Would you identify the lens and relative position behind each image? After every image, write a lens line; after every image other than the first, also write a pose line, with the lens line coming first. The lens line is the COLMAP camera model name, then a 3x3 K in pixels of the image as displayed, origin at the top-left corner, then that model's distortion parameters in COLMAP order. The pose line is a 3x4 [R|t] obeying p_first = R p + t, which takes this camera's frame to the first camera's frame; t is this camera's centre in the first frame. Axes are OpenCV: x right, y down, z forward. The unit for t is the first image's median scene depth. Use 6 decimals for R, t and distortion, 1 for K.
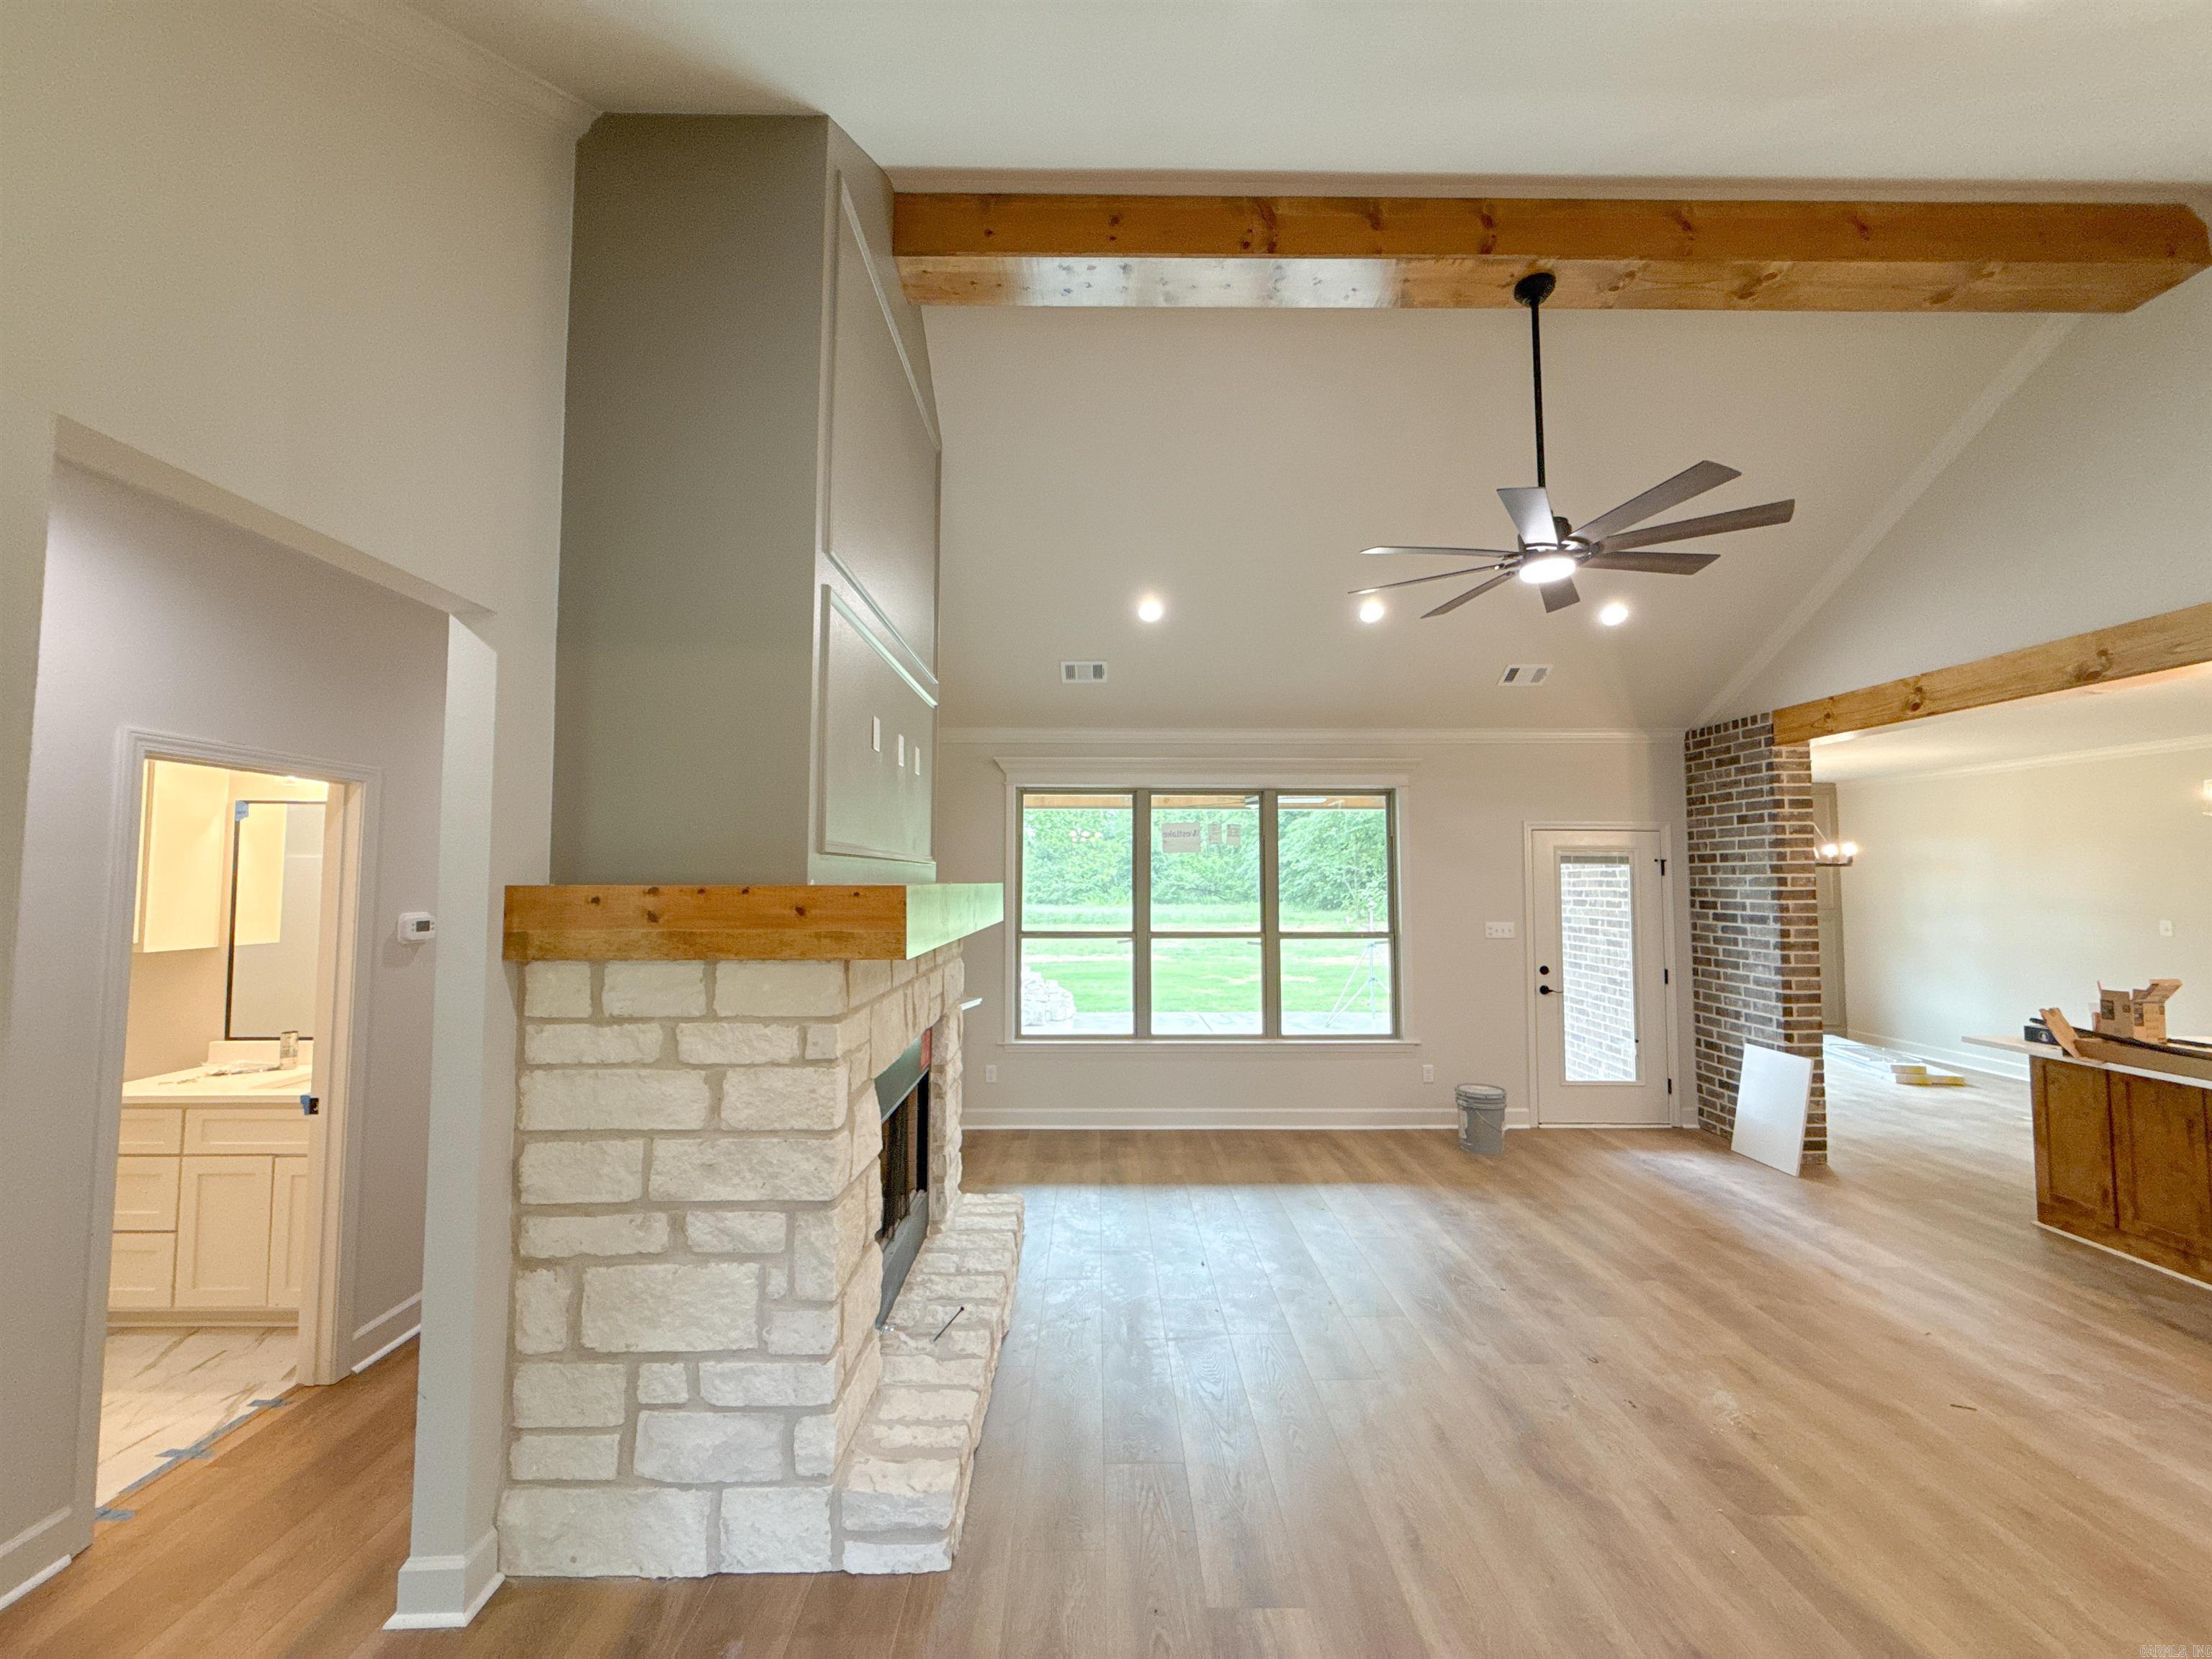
lens RADIAL K [[879.0, 0, 1105.7], [0, 879.0, 832.2], [0, 0, 1]] dist [0.001202, -0.000263]
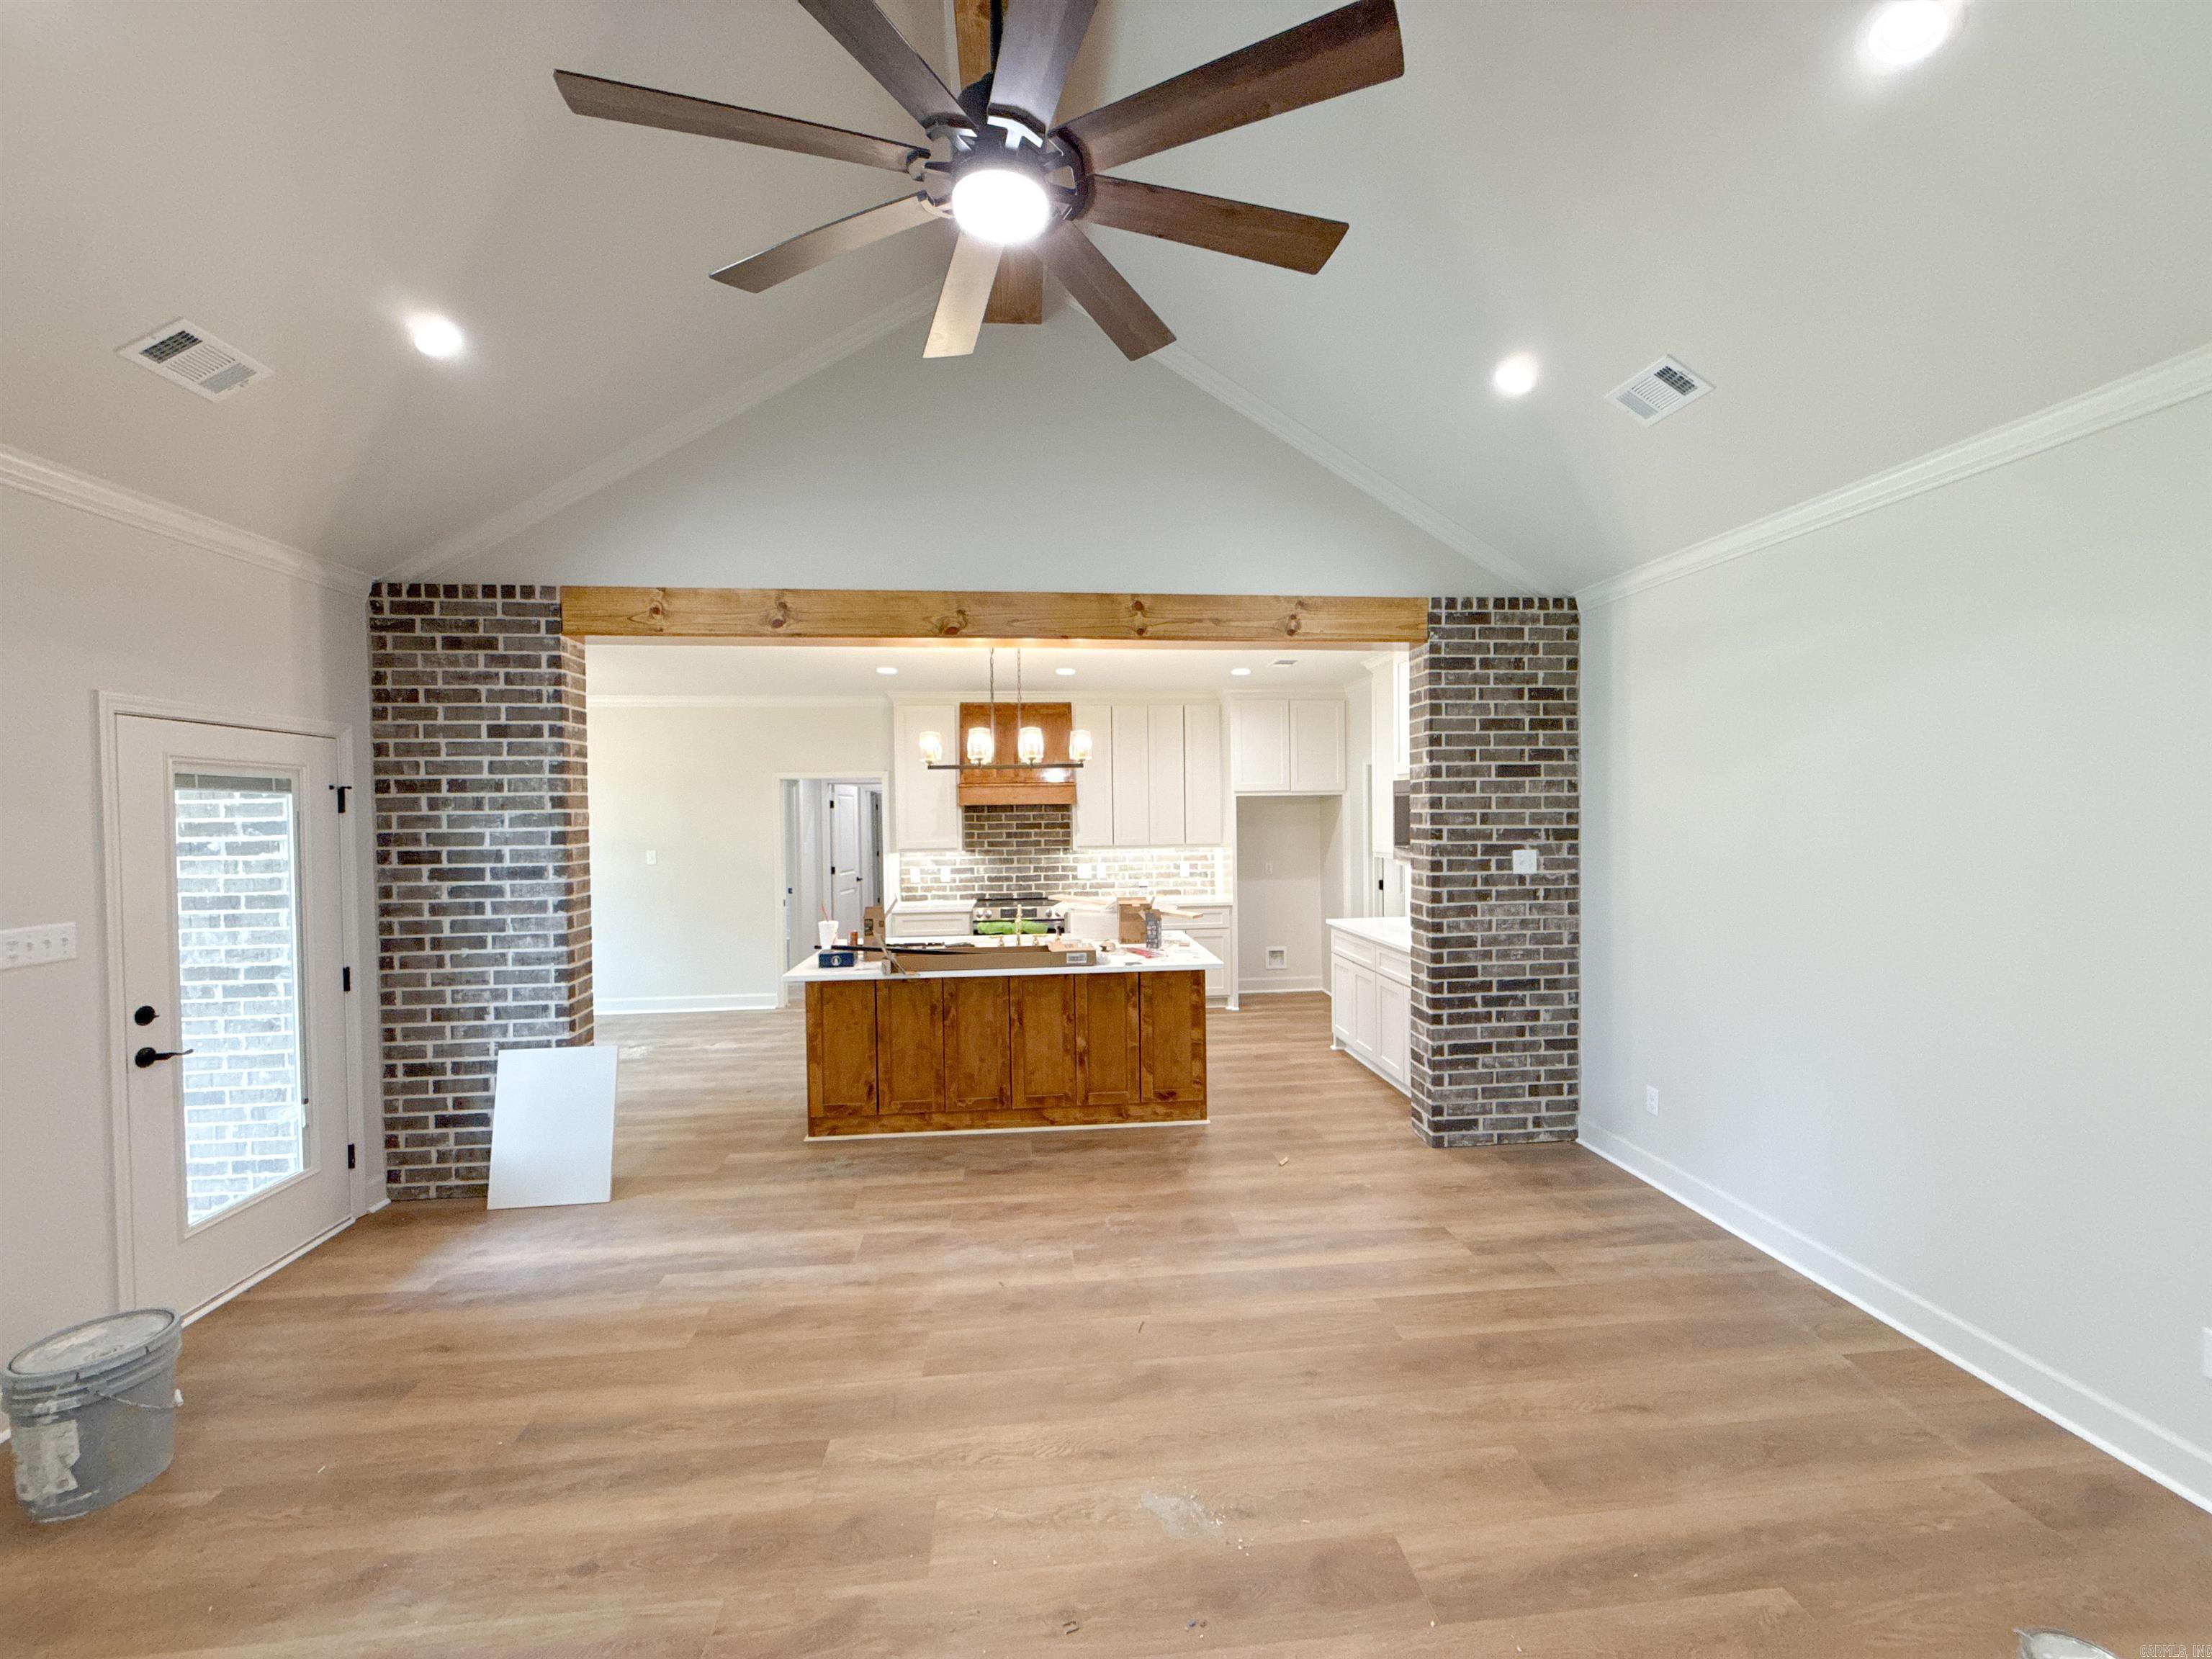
lens RADIAL K [[879.0, 0, 1109.4], [0, 879.0, 828.5], [0, 0, 1]] dist [0.001202, -0.000263]
pose [[-0.089241, -0.019947, 0.995810, -0.012820], [-0.040589, 0.999042, 0.016375, 0.032870], [-0.995183, -0.038958, -0.089965, 0.606850]]
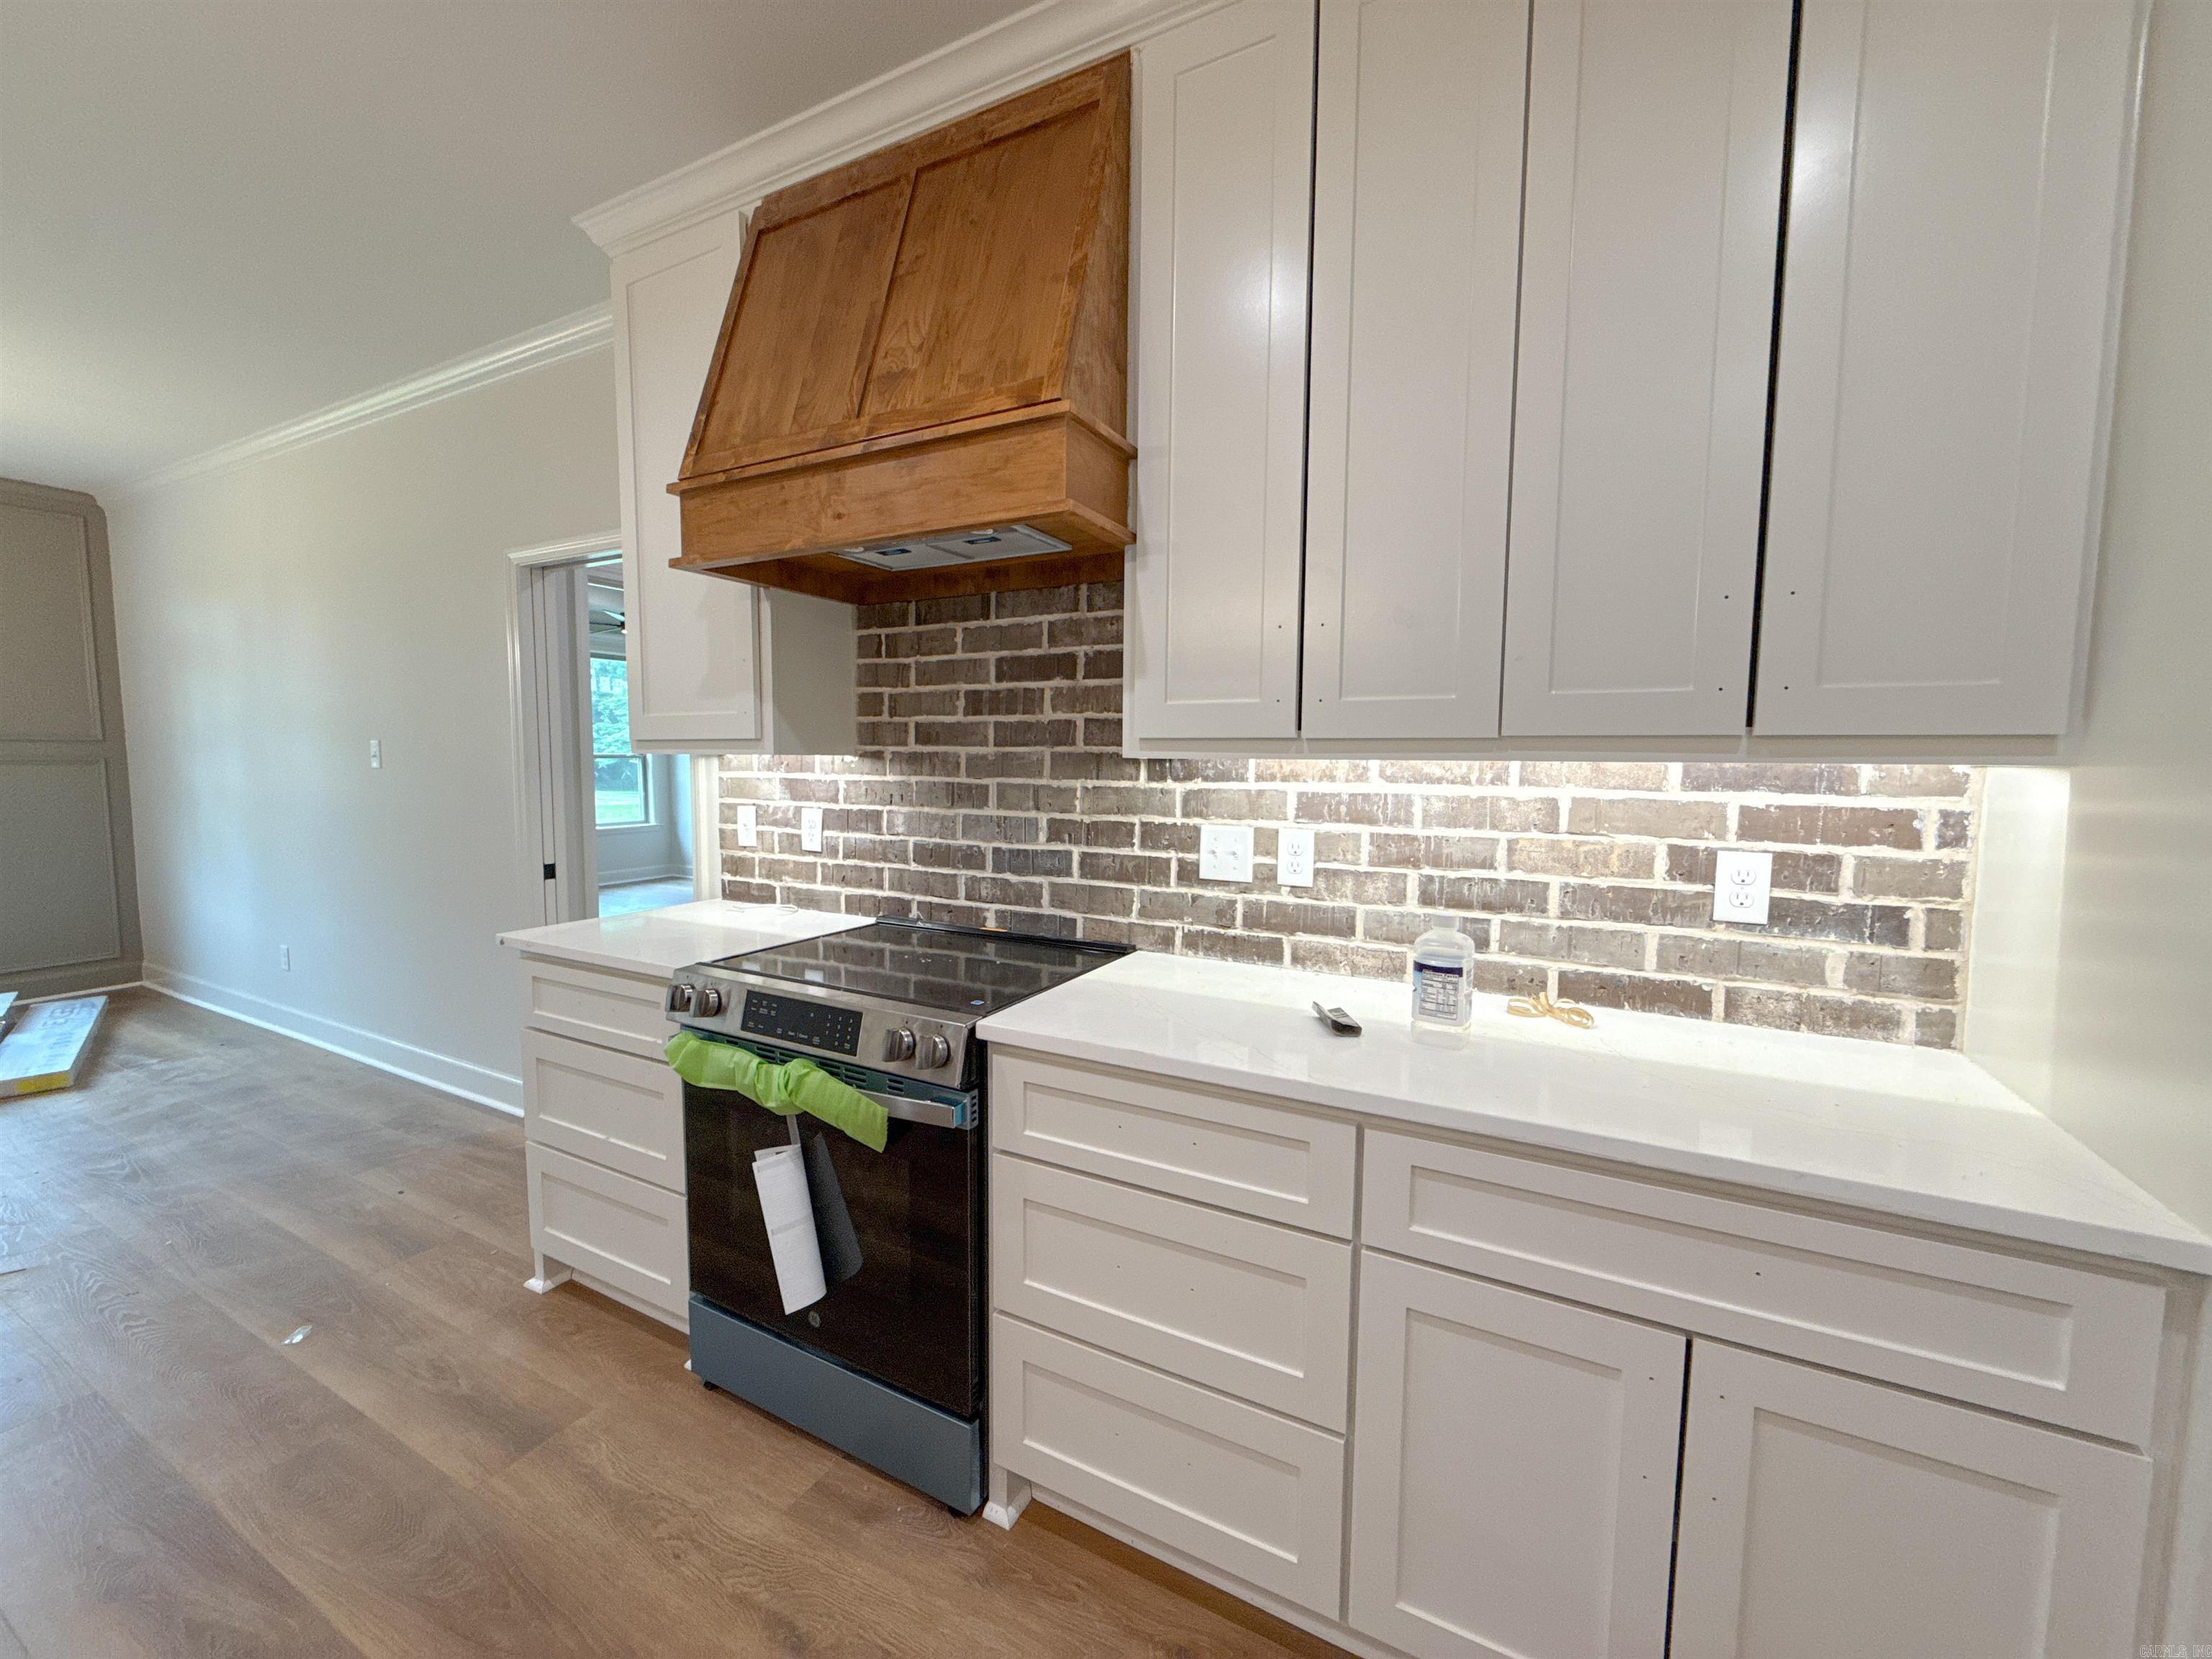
lens RADIAL K [[879.0, 0, 1108.8], [0, 879.0, 827.5], [0, 0, 1]] dist [0.001202, -0.000263]
pose [[0.475881, -0.069532, 0.876757, 1.128864], [-0.053867, 0.992694, 0.107964, 0.084894], [-0.877859, -0.098606, 0.468659, 0.388773]]
